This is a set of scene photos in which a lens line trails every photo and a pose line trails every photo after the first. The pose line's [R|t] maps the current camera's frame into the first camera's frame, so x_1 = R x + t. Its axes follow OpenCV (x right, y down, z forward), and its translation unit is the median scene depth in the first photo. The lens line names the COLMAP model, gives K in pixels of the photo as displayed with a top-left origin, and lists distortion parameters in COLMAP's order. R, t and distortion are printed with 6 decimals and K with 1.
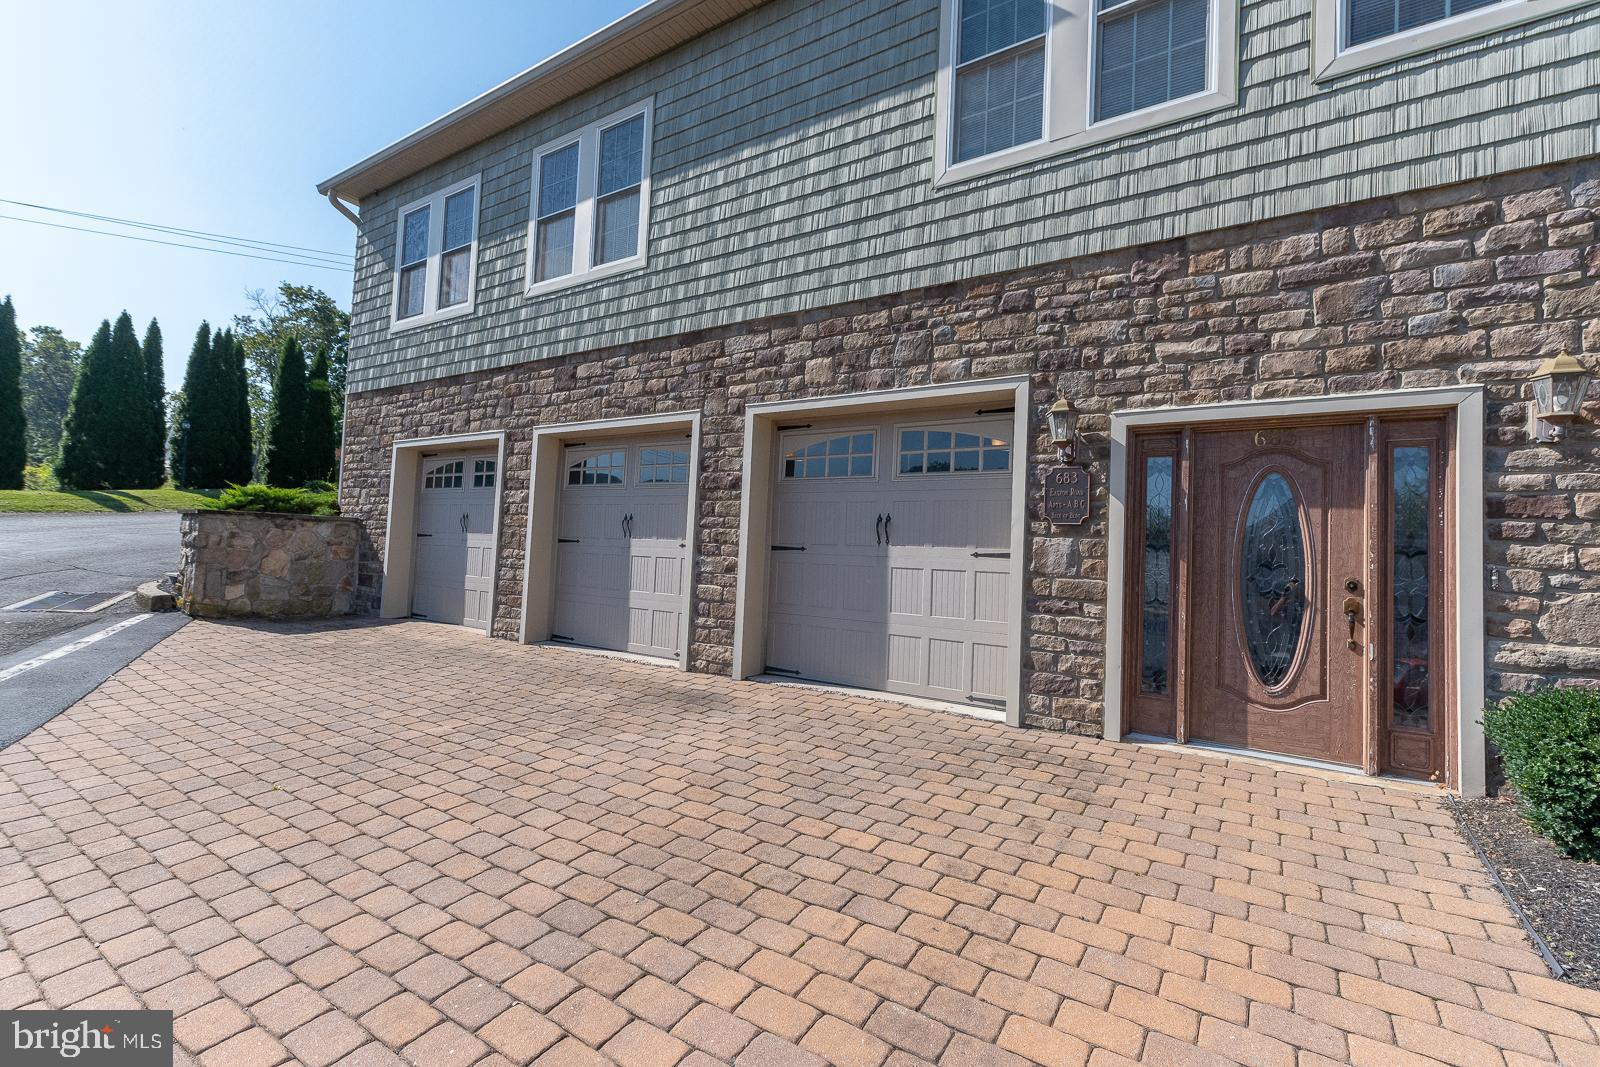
lens RADIAL K [[722.9, 0, 797.5], [0, 722.9, 525.0], [0, 0, 1]] dist [0.021414, -0.000833]
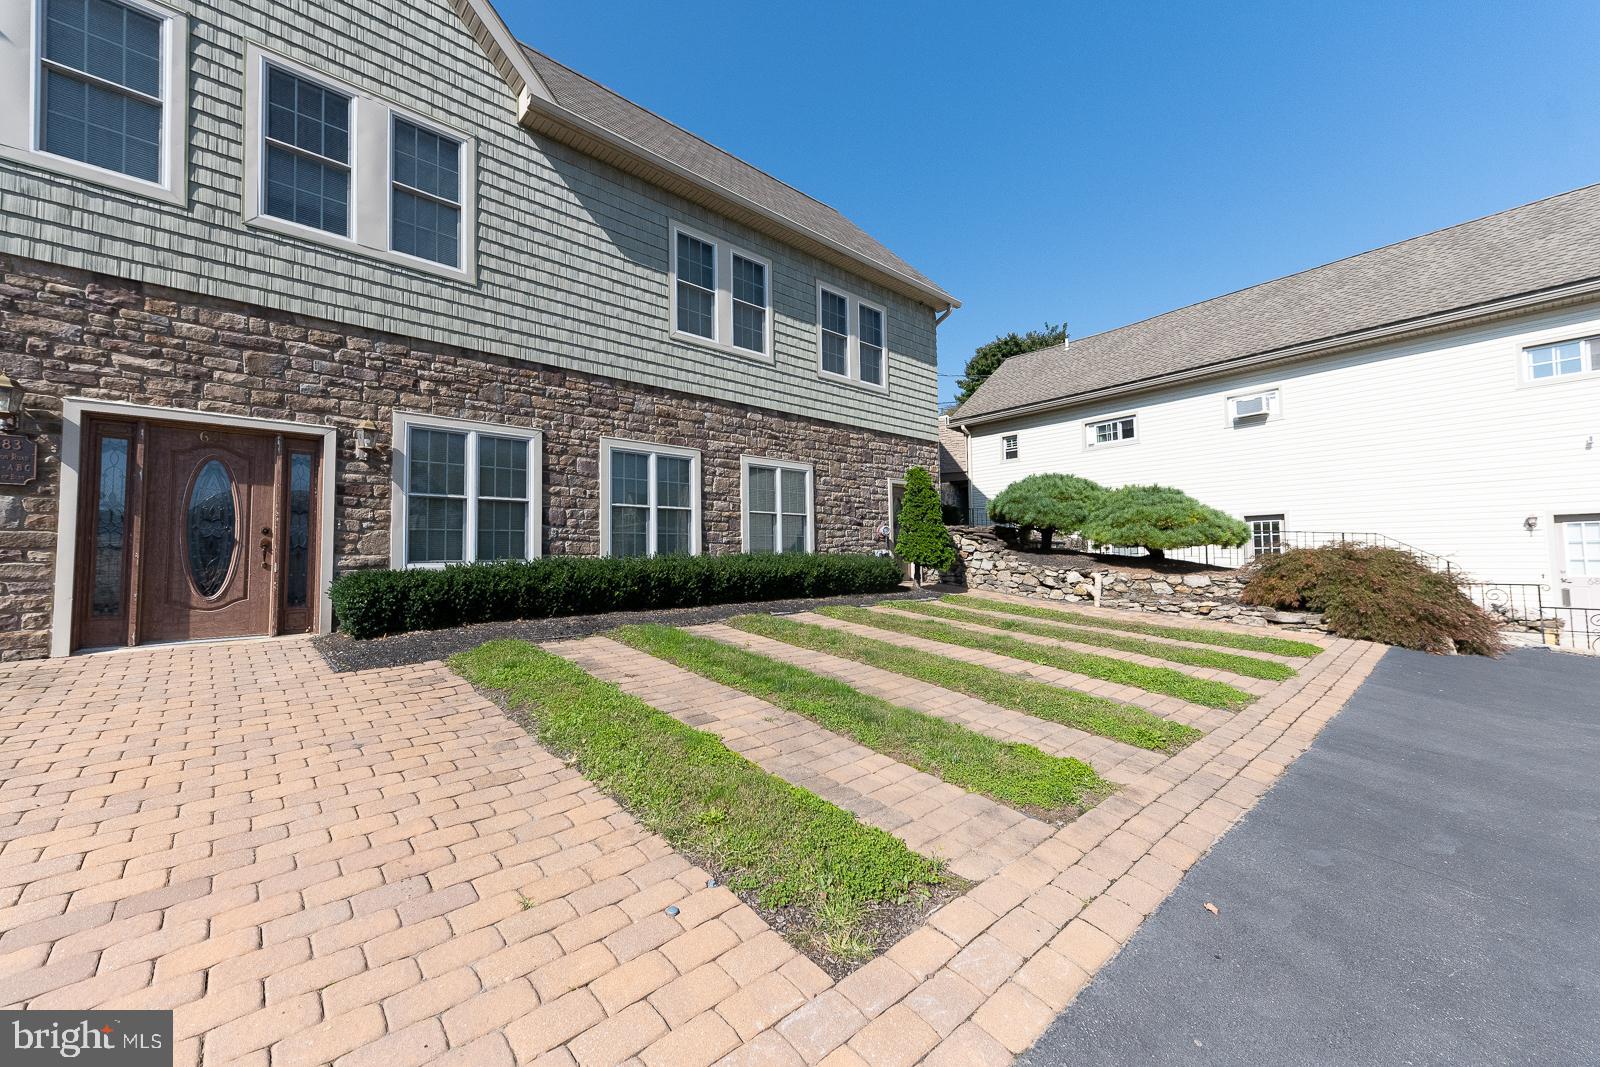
lens RADIAL K [[618.9, 0, 802.8], [0, 618.9, 527.2], [0, 0, 1]] dist [0.017447, -0.001081]
pose [[0.232927, 0.001008, 0.972494, -0.339203], [-0.027213, 0.999615, 0.005482, 0.028912], [-0.972113, -0.027741, 0.232865, -0.509453]]
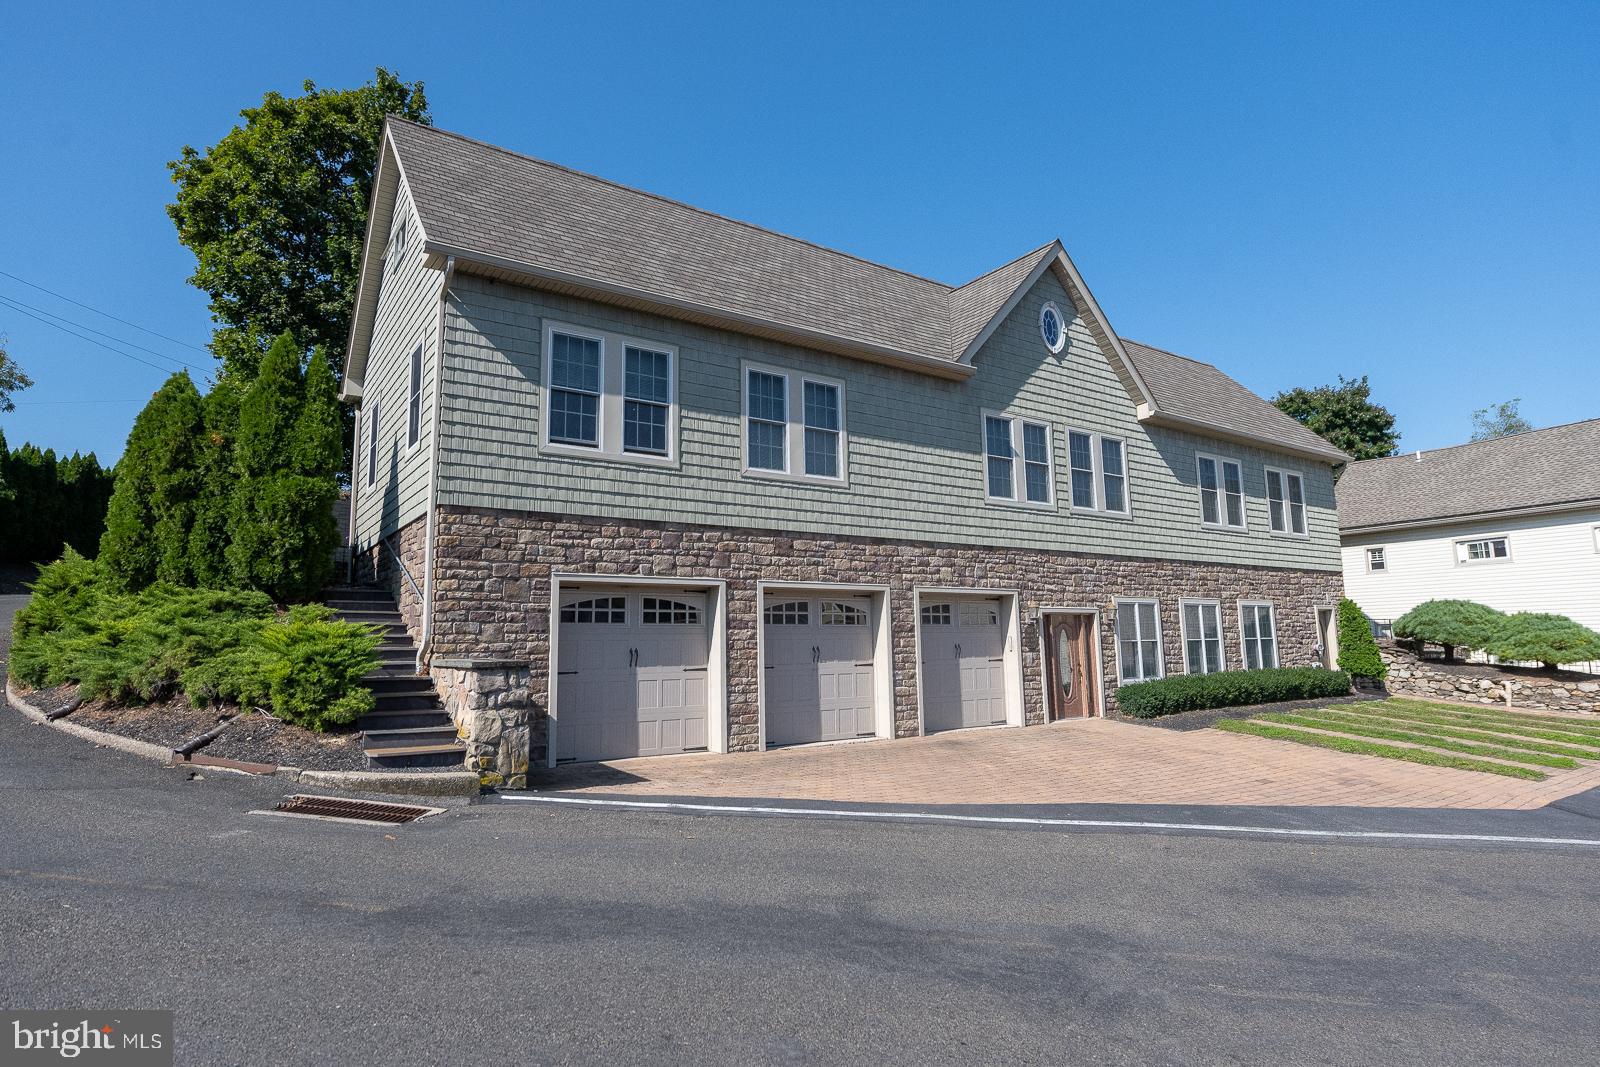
lens RADIAL K [[866.9, 0, 796.6], [0, 866.9, 520.8], [0, 0, 1]] dist [-0.004490, -0.005617]
pose [[0.366605, 0.080784, 0.926863, -3.161579], [-0.016452, 0.996630, -0.080357, -0.209916], [-0.930231, 0.014210, 0.366699, 0.656588]]
